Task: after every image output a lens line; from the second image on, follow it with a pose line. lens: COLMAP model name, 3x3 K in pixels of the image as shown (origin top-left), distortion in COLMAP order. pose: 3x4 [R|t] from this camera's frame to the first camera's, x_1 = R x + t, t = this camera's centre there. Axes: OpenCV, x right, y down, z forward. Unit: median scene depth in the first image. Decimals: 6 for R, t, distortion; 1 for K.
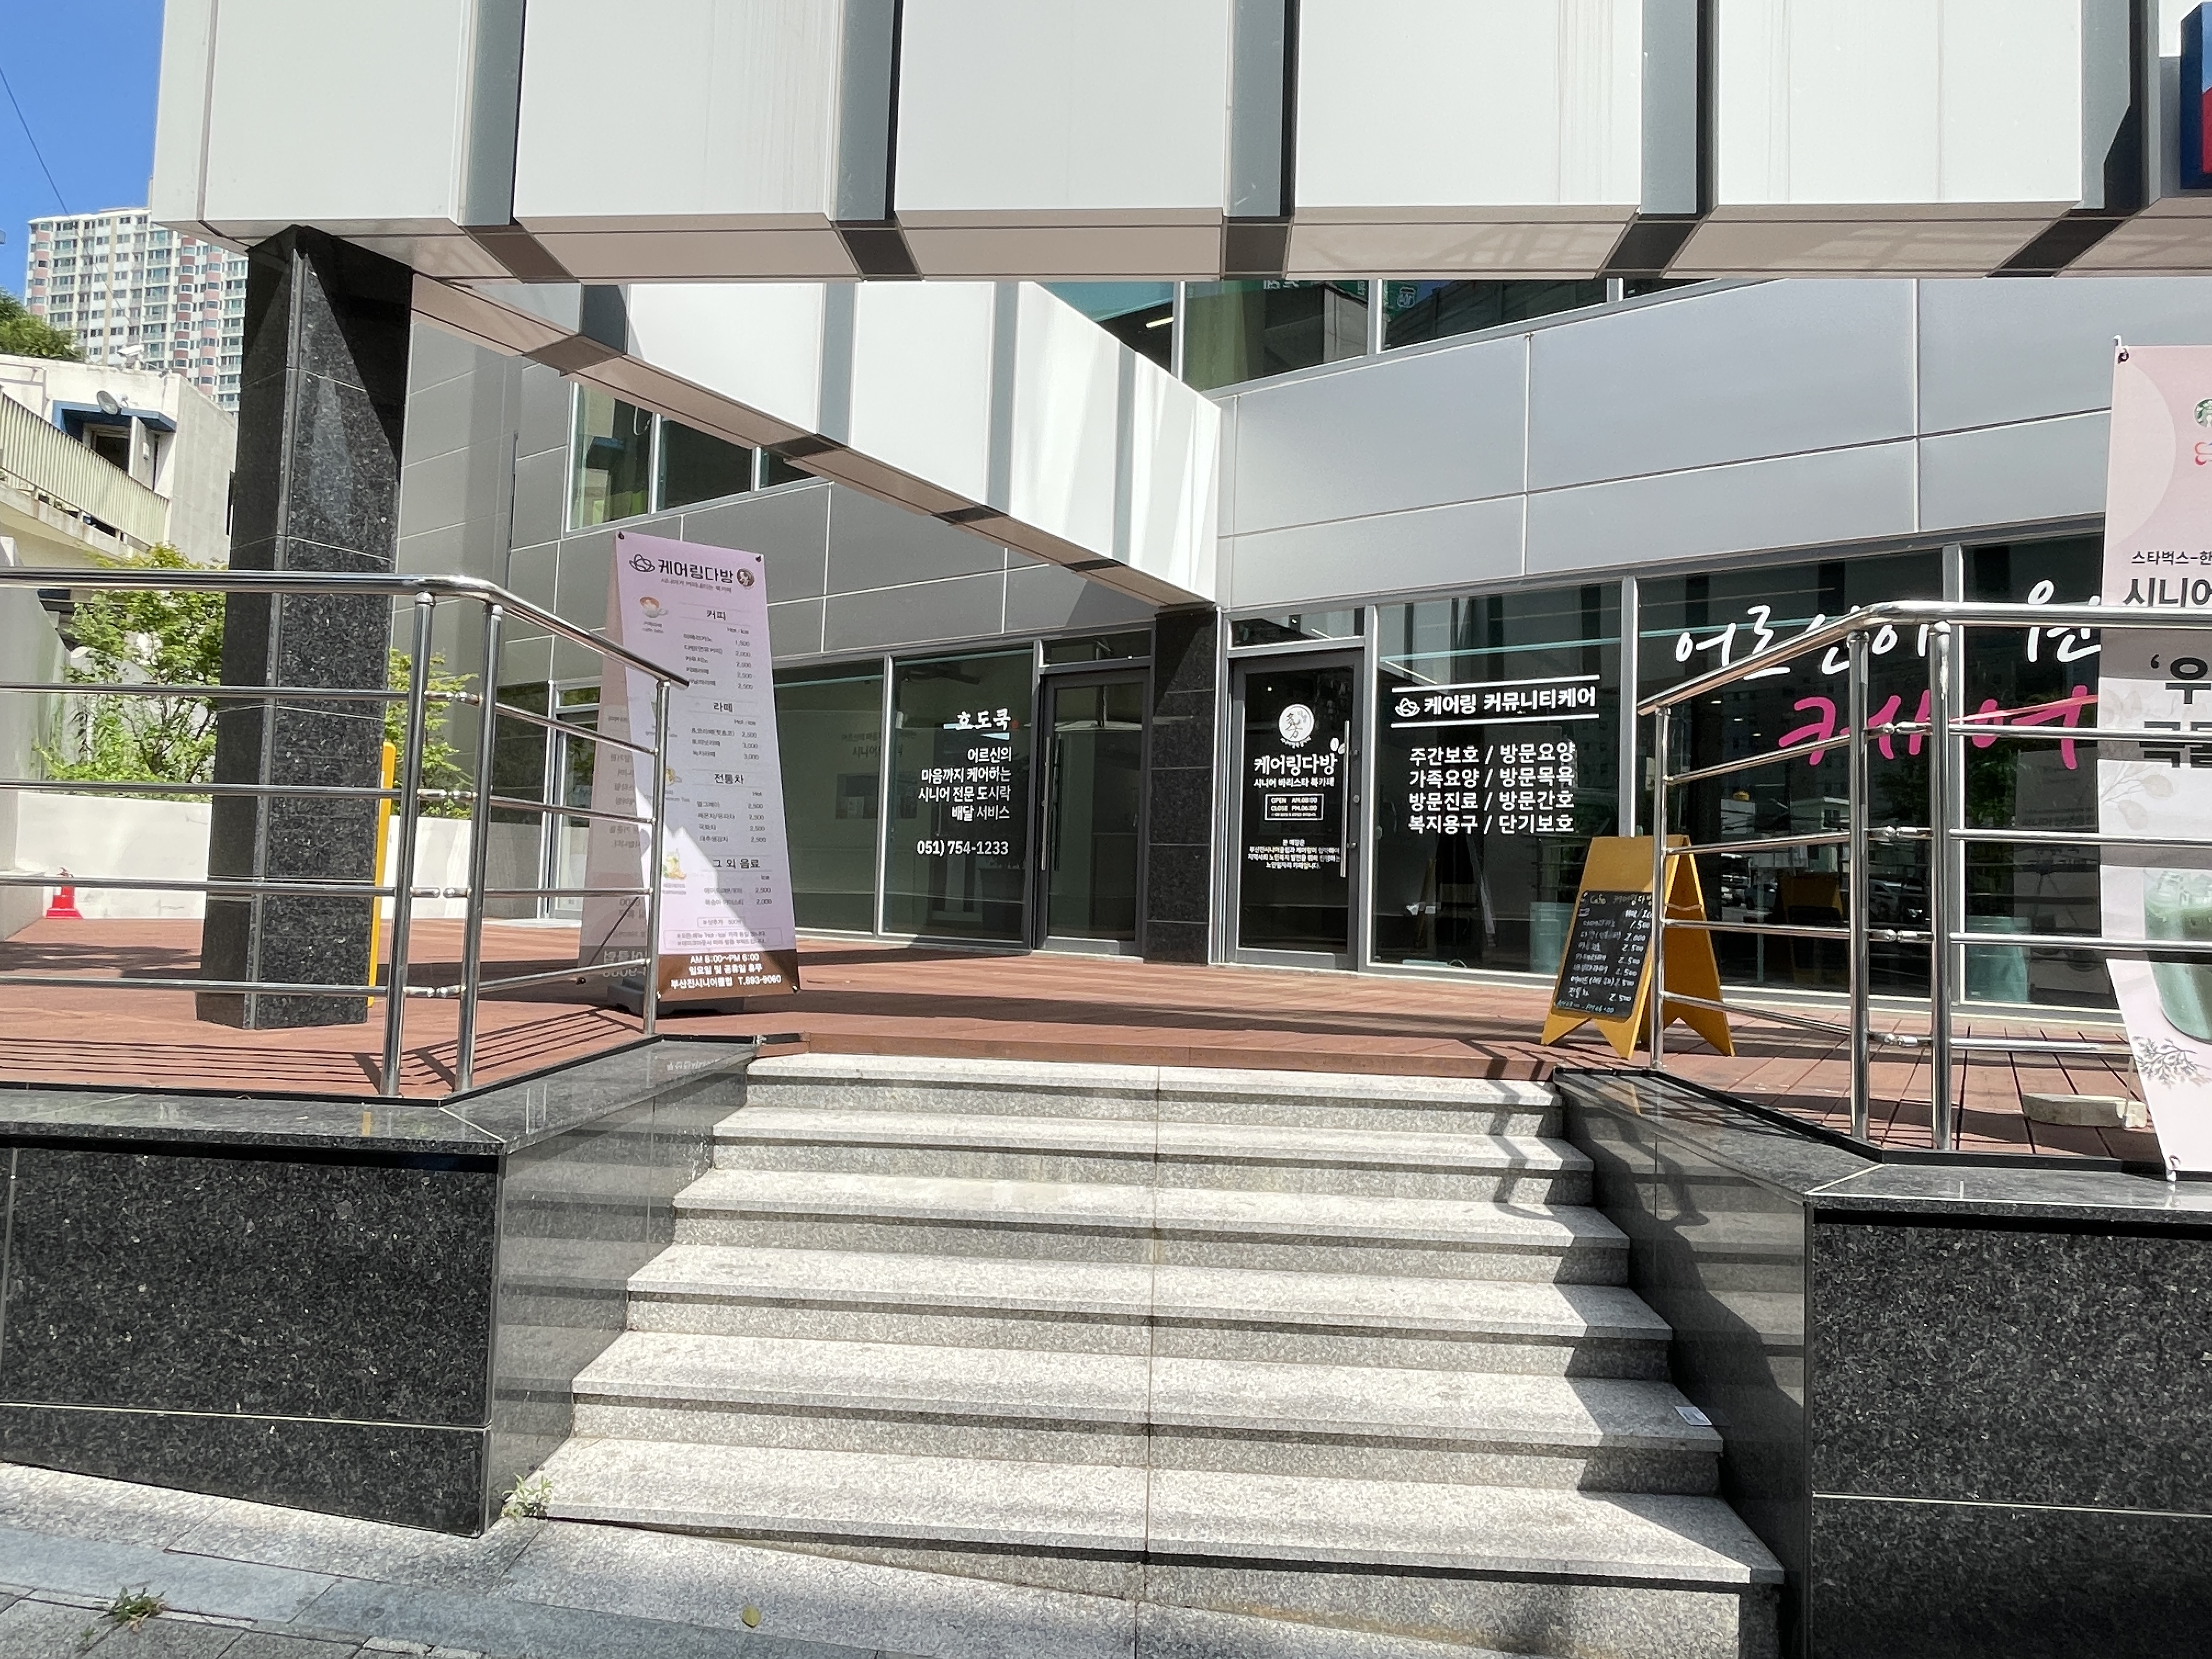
lens RADIAL K [[1296.6, 0, 1106.0], [0, 1296.6, 829.5], [0, 0, 1]] dist [0.019667, -0.034003]
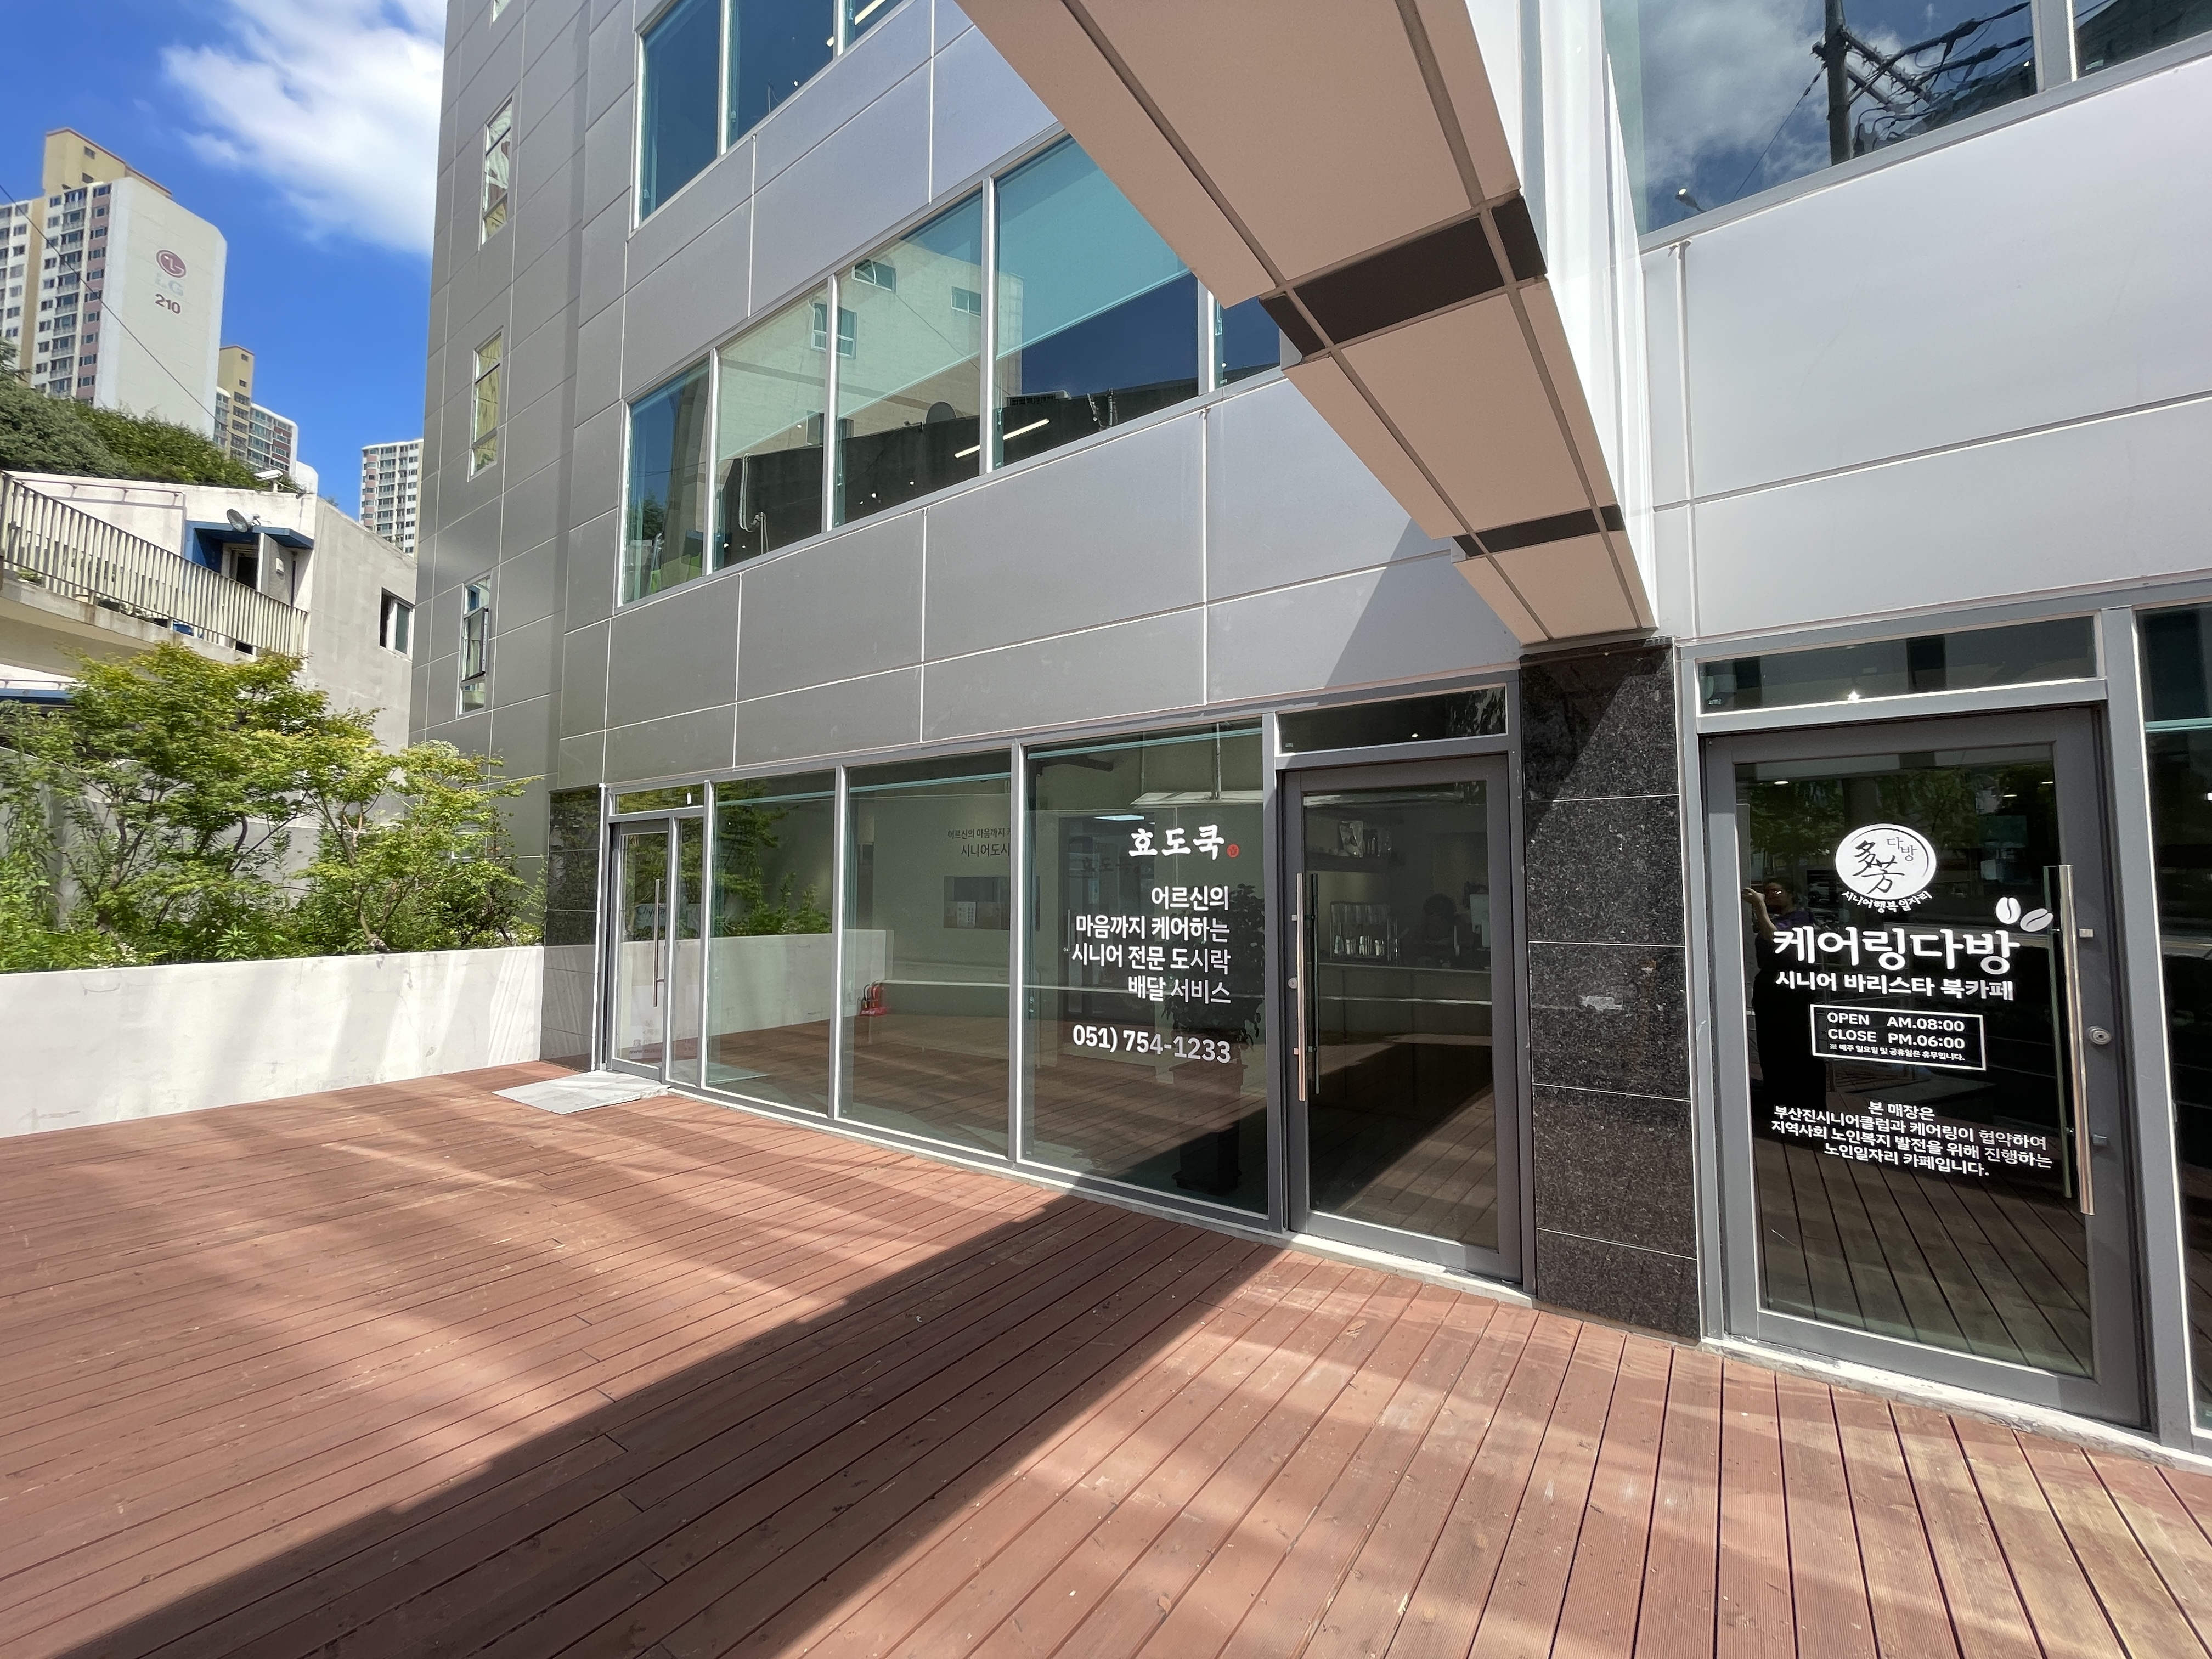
lens RADIAL K [[890.6, 0, 1106.0], [0, 890.6, 829.5], [0, 0, 1]] dist [0.001364, 0.000006]
pose [[0.999273, -0.033296, -0.018568, -0.266911], [0.032971, 0.999302, -0.017582, -0.186190], [0.019140, 0.016957, 0.999673, 1.247559]]
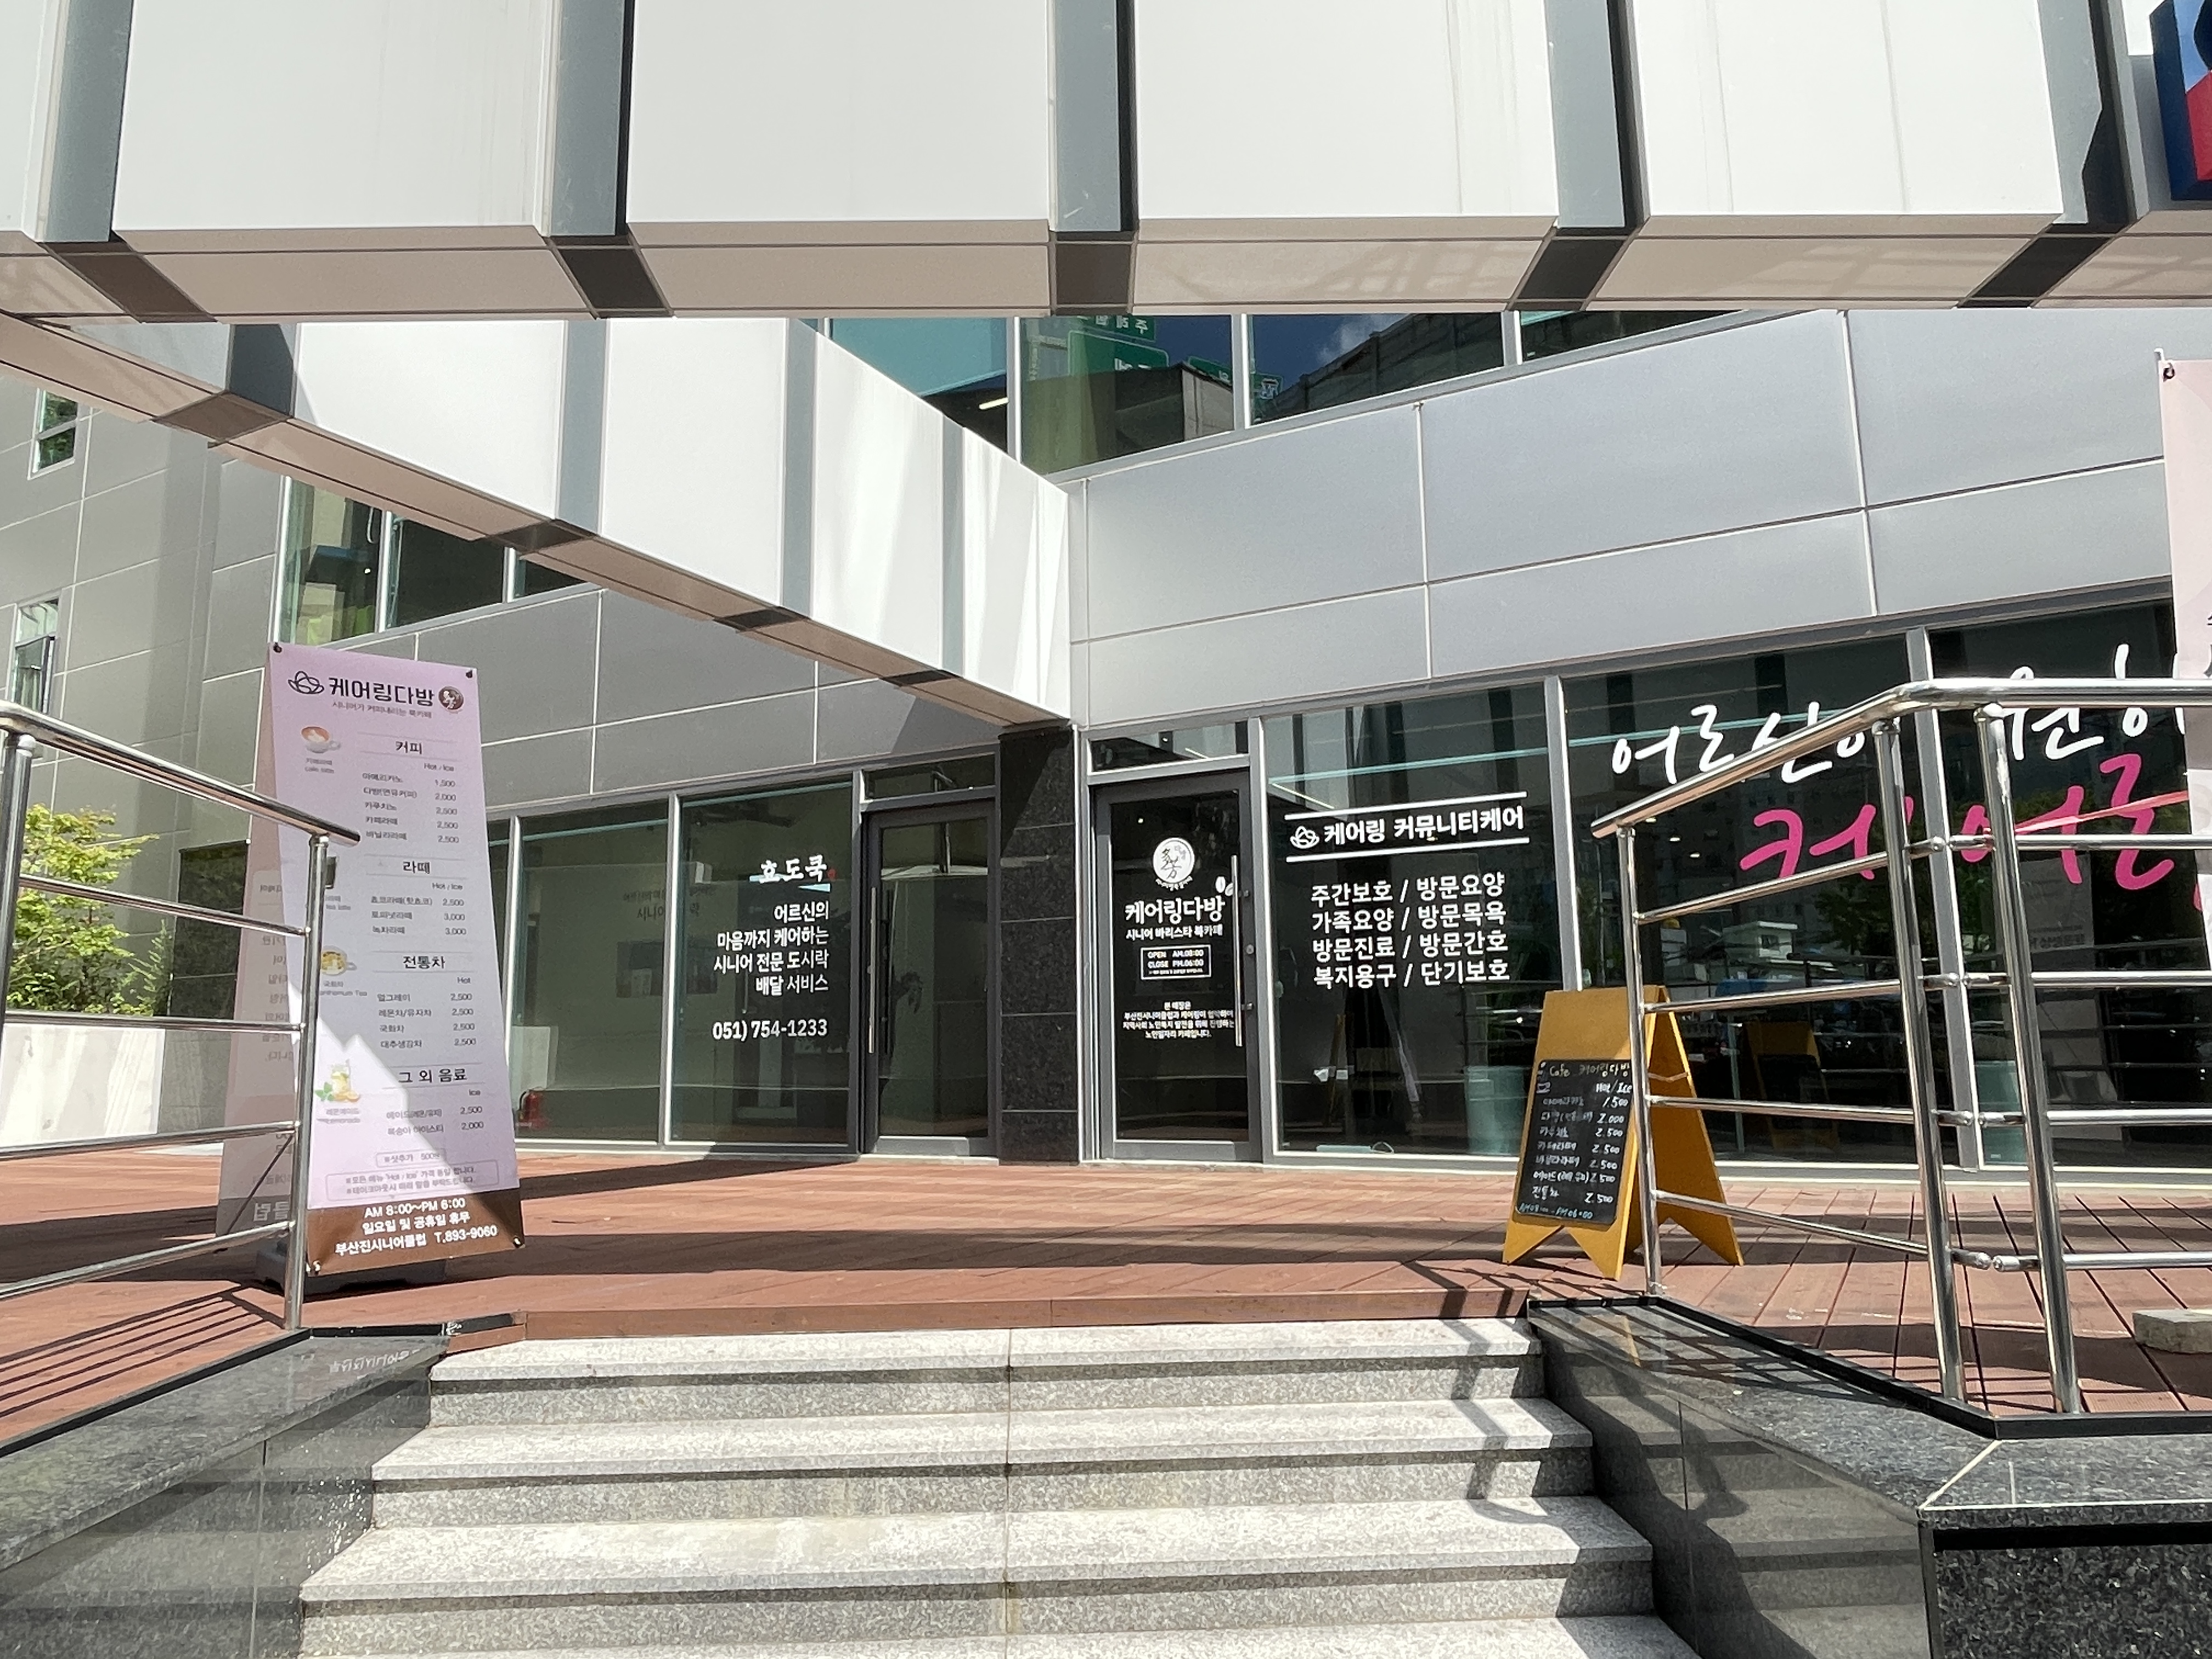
lens RADIAL K [[1502.3, 0, 1106.0], [0, 1502.3, 829.5], [0, 0, 1]] dist [-0.008118, -0.003936]
pose [[0.994474, -0.032334, 0.099882, 0.016542], [0.042627, 0.993799, -0.102696, -0.009728], [-0.095942, 0.106386, 0.989685, 0.102206]]
